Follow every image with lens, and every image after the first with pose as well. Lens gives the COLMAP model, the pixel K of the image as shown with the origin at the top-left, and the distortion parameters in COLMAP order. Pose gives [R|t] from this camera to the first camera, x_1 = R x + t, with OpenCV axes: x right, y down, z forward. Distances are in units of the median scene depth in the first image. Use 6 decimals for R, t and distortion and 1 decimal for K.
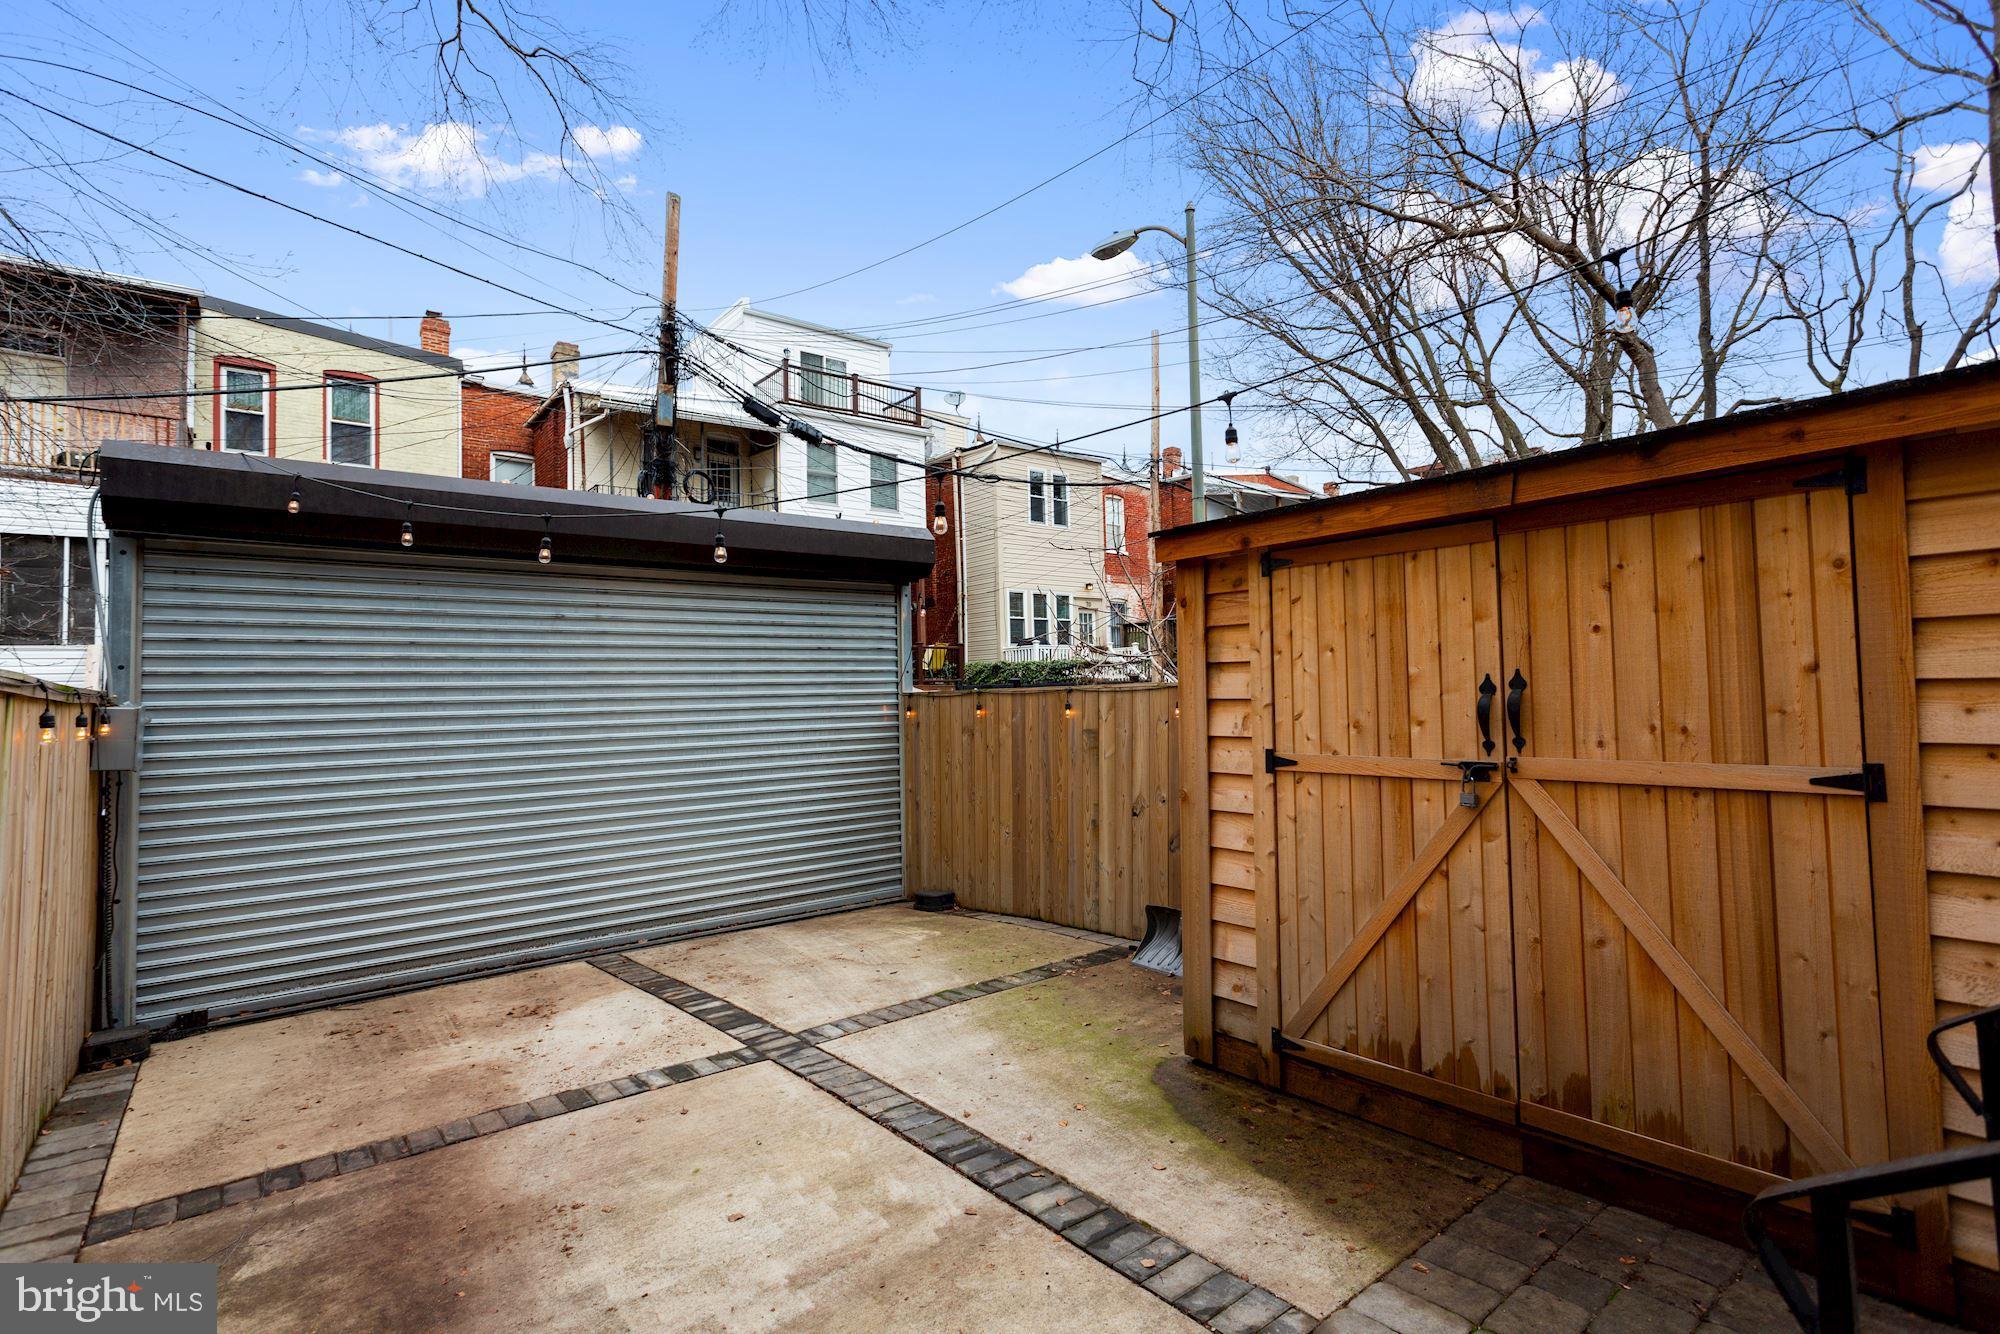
lens RADIAL K [[956.8, 0, 1004.4], [0, 956.8, 676.2], [0, 0, 1]] dist [0.000815, 0.000521]
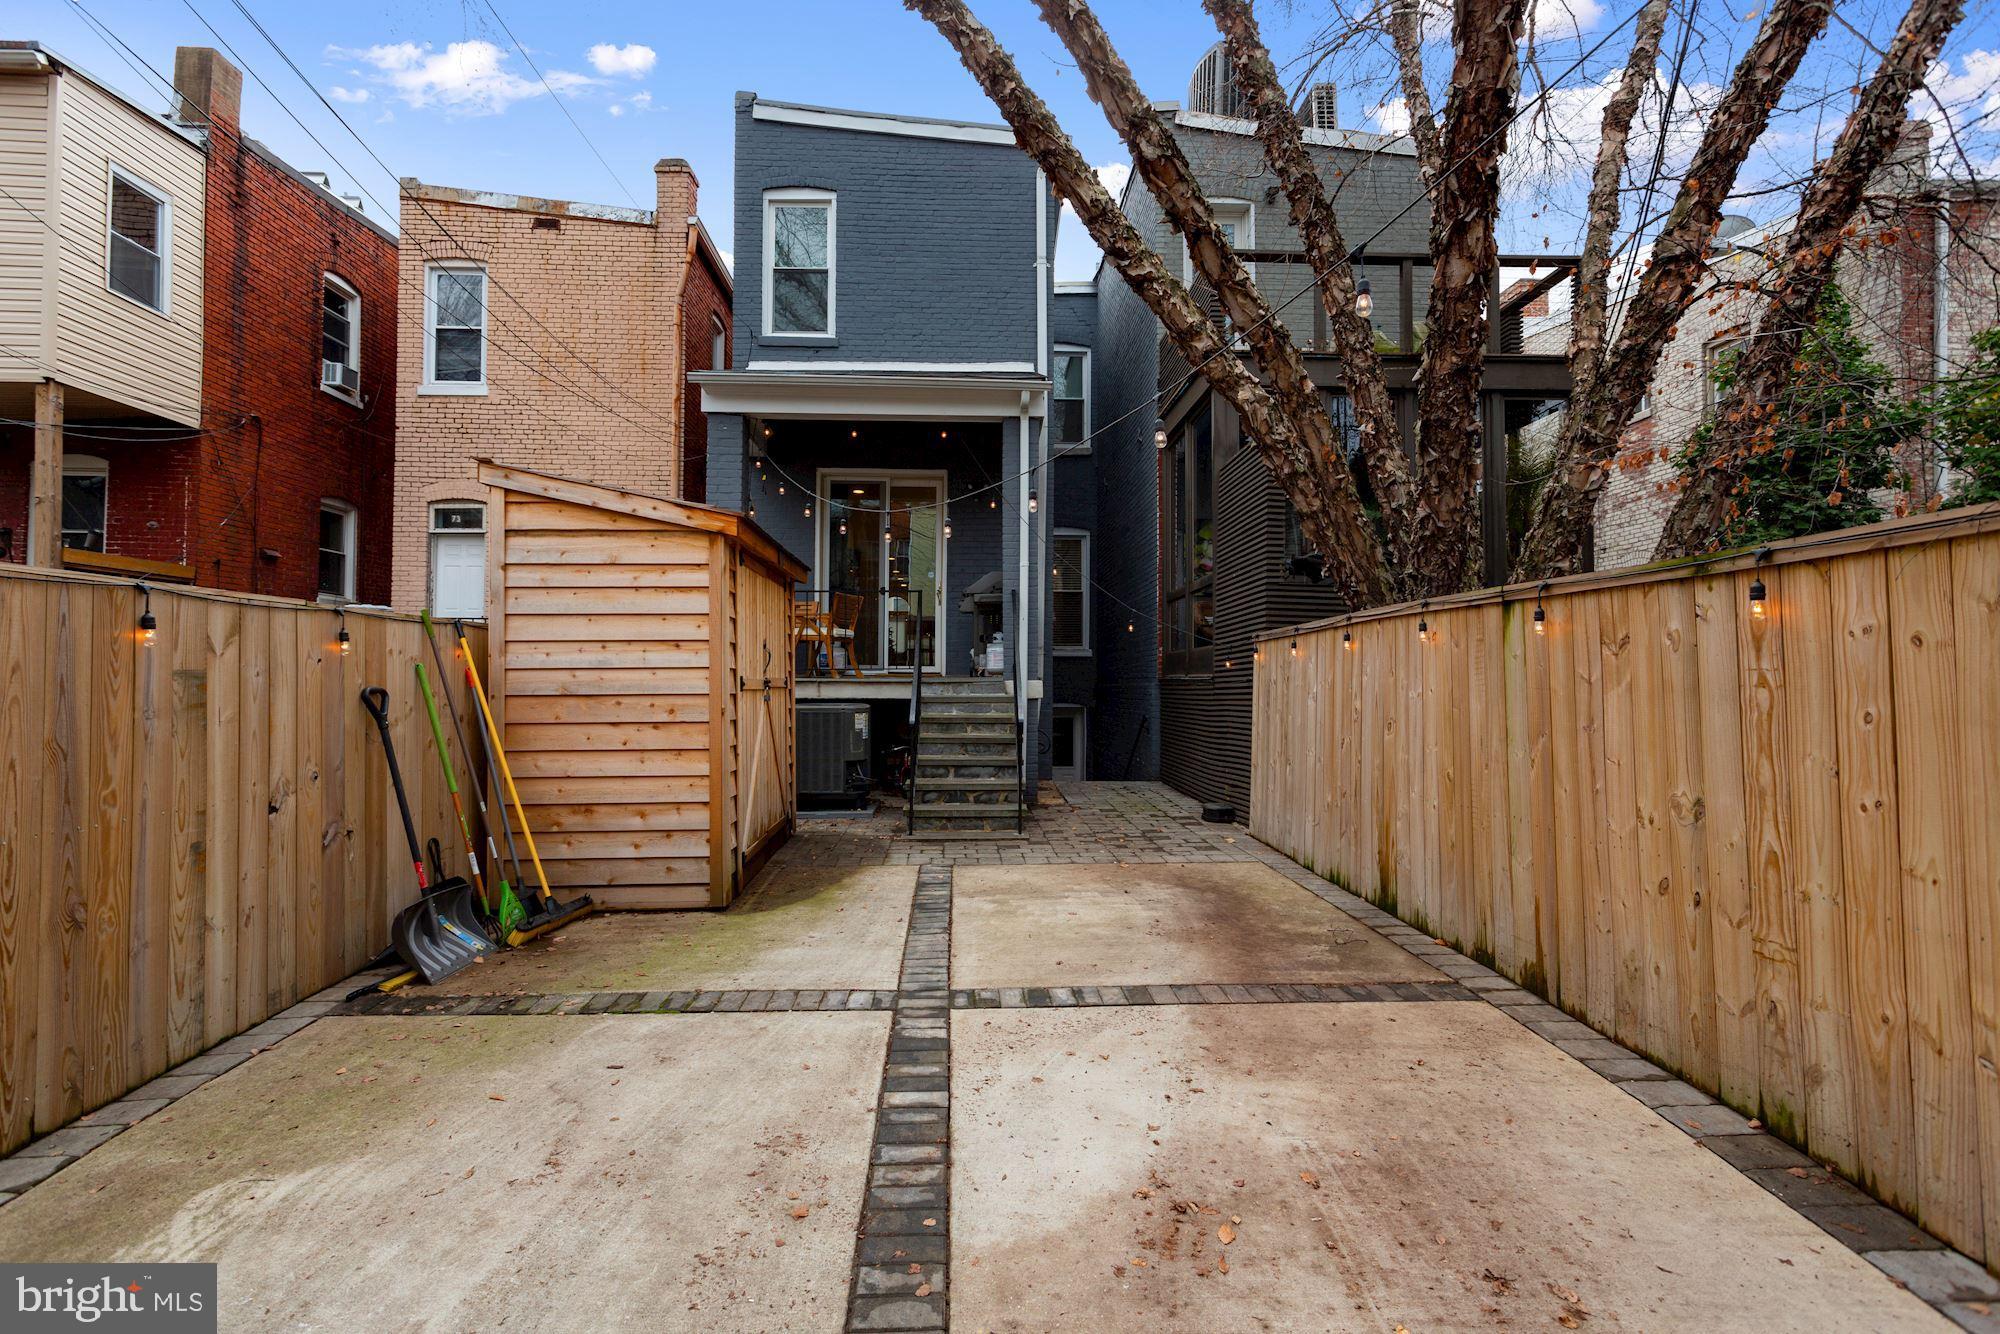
lens RADIAL K [[974.2, 0, 990.5], [0, 974.2, 657.5], [0, 0, 1]] dist [-0.066143, 0.029429]
pose [[-0.804325, 0.044191, 0.592544, -0.761093], [0.009000, 0.998022, -0.062215, 0.113229], [-0.594122, -0.044708, -0.803132, 1.554715]]
